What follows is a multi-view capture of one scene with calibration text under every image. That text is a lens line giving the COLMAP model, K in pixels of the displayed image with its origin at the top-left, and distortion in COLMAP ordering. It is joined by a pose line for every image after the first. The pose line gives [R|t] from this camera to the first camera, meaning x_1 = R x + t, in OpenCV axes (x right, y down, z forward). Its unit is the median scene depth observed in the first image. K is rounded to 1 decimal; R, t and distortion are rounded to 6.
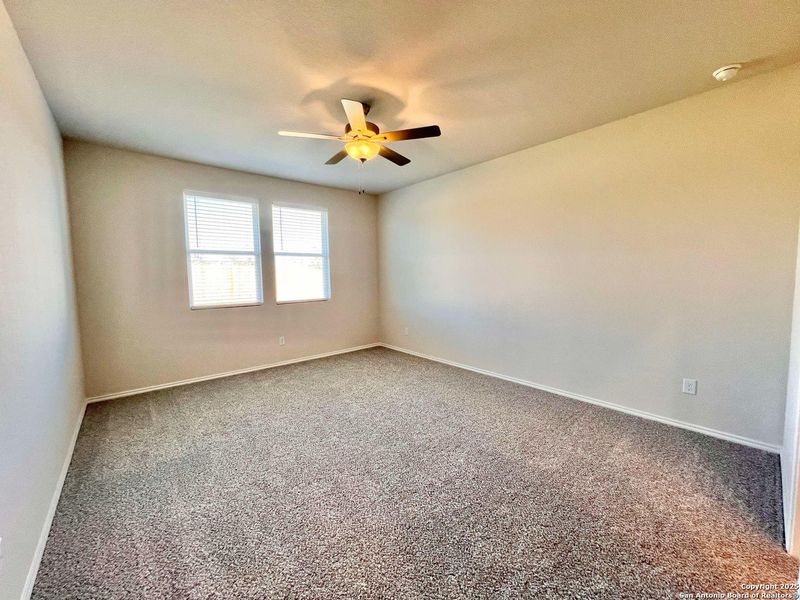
lens RADIAL K [[319.1, 0, 398.8], [0, 319.1, 298.9], [0, 0, 1]] dist [-0.000744, 0.000020]
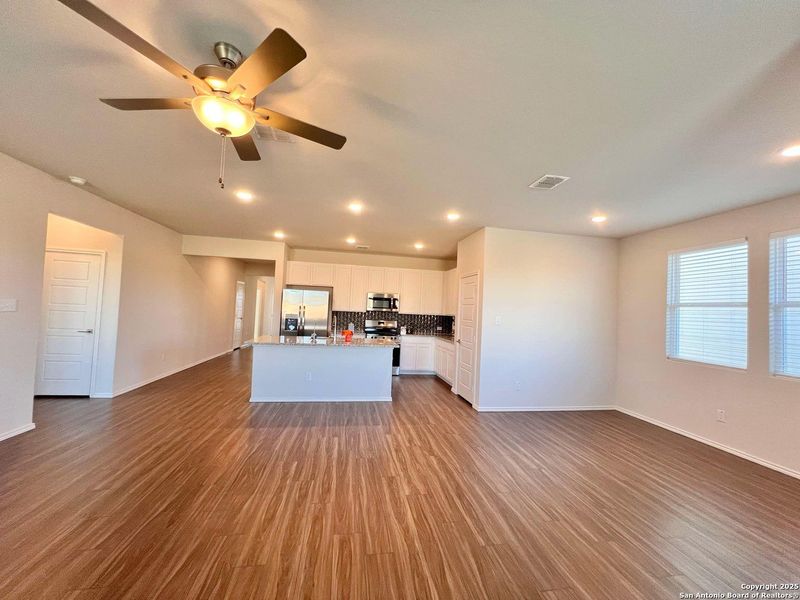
lens RADIAL K [[319.1, 0, 398.8], [0, 319.1, 298.9], [0, 0, 1]] dist [-0.000744, 0.000020]
pose [[-0.519104, -0.049995, -0.853248, 0.666684], [-0.107616, 0.994166, 0.007220, -0.070481], [0.847909, 0.095571, -0.521456, 0.678341]]
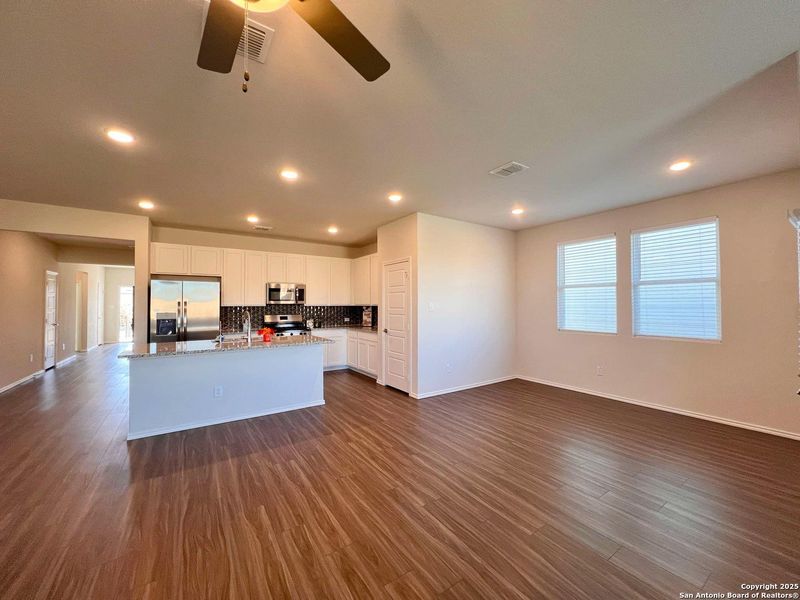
lens RADIAL K [[319.1, 0, 398.8], [0, 319.1, 298.9], [0, 0, 1]] dist [-0.000744, 0.000020]
pose [[-0.124925, -0.013842, -0.992070, 0.662690], [-0.073030, 0.997319, -0.004719, -0.040051], [0.989475, 0.071861, -0.125601, 0.435563]]
